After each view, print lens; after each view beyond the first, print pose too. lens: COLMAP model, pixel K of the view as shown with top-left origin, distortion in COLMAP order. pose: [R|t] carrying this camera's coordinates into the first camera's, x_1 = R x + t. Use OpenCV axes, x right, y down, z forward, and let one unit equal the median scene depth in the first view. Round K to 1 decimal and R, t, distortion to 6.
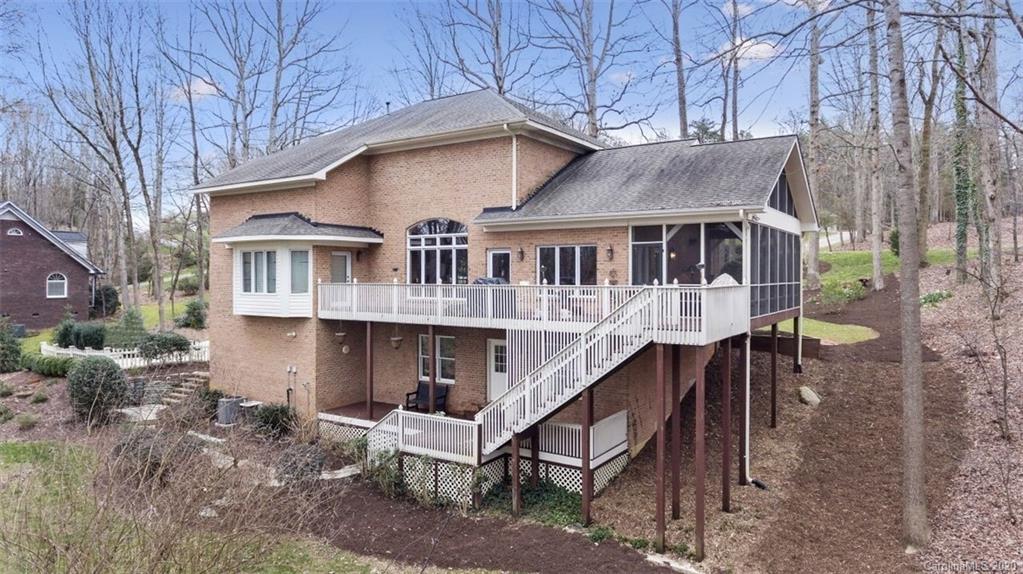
lens RADIAL K [[623.1, 0, 518.6], [0, 623.1, 281.7], [0, 0, 1]] dist [0.002682, 0.001504]
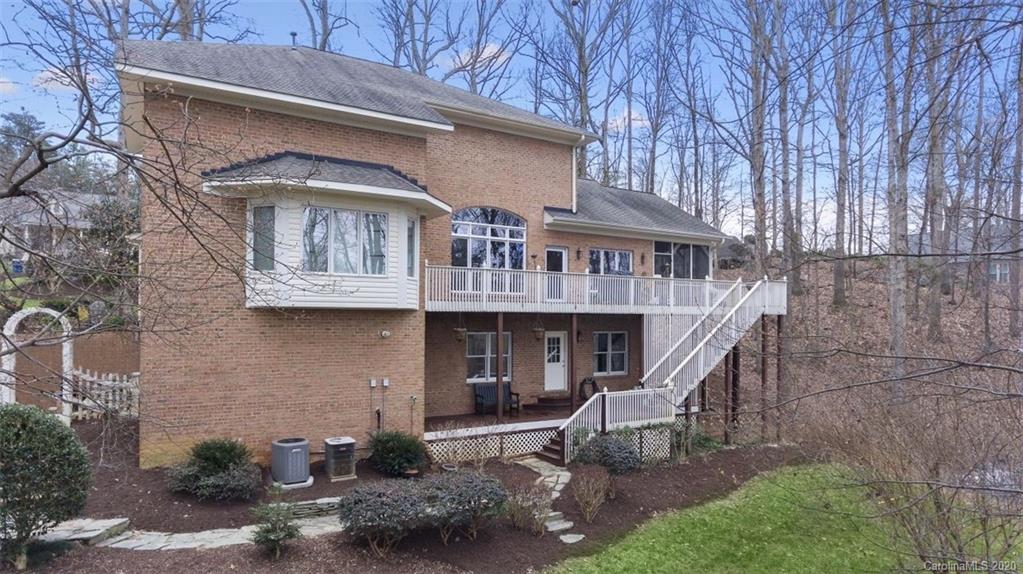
lens RADIAL K [[623.1, 0, 528.3], [0, 623.1, 324.4], [0, 0, 1]] dist [0.002682, 0.001504]
pose [[0.422460, -0.002235, 0.906379, -1.012075], [0.007084, 0.999975, -0.000836, 0.080638], [-0.906354, 0.006774, 0.422465, 0.583693]]
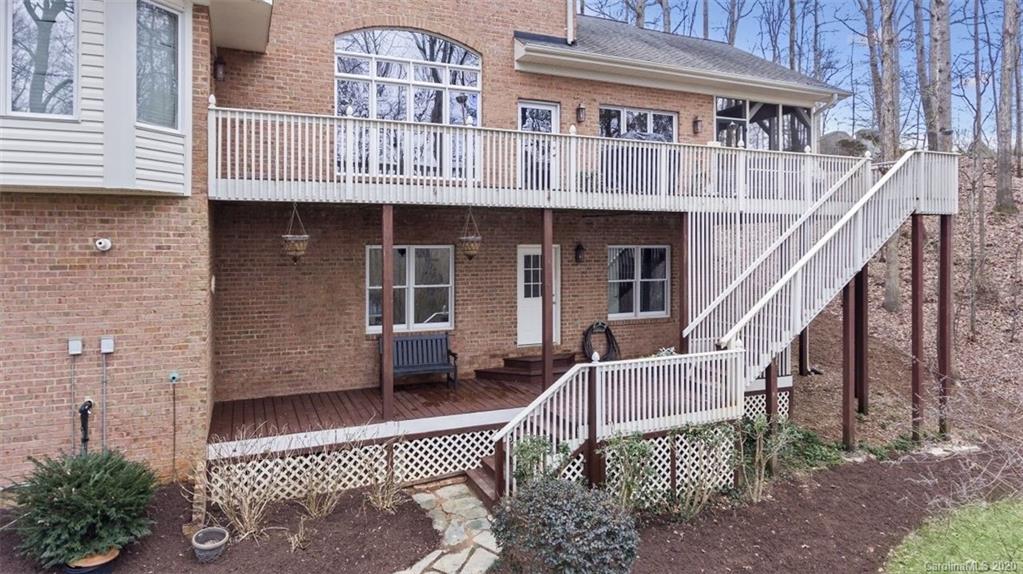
lens RADIAL K [[623.1, 0, 529.9], [0, 623.1, 247.1], [0, 0, 1]] dist [0.002682, 0.001504]
pose [[0.543577, -0.003539, 0.839352, -0.560518], [0.009554, 0.999952, -0.001972, 0.095376], [-0.839305, 0.009091, 0.543585, 0.656379]]
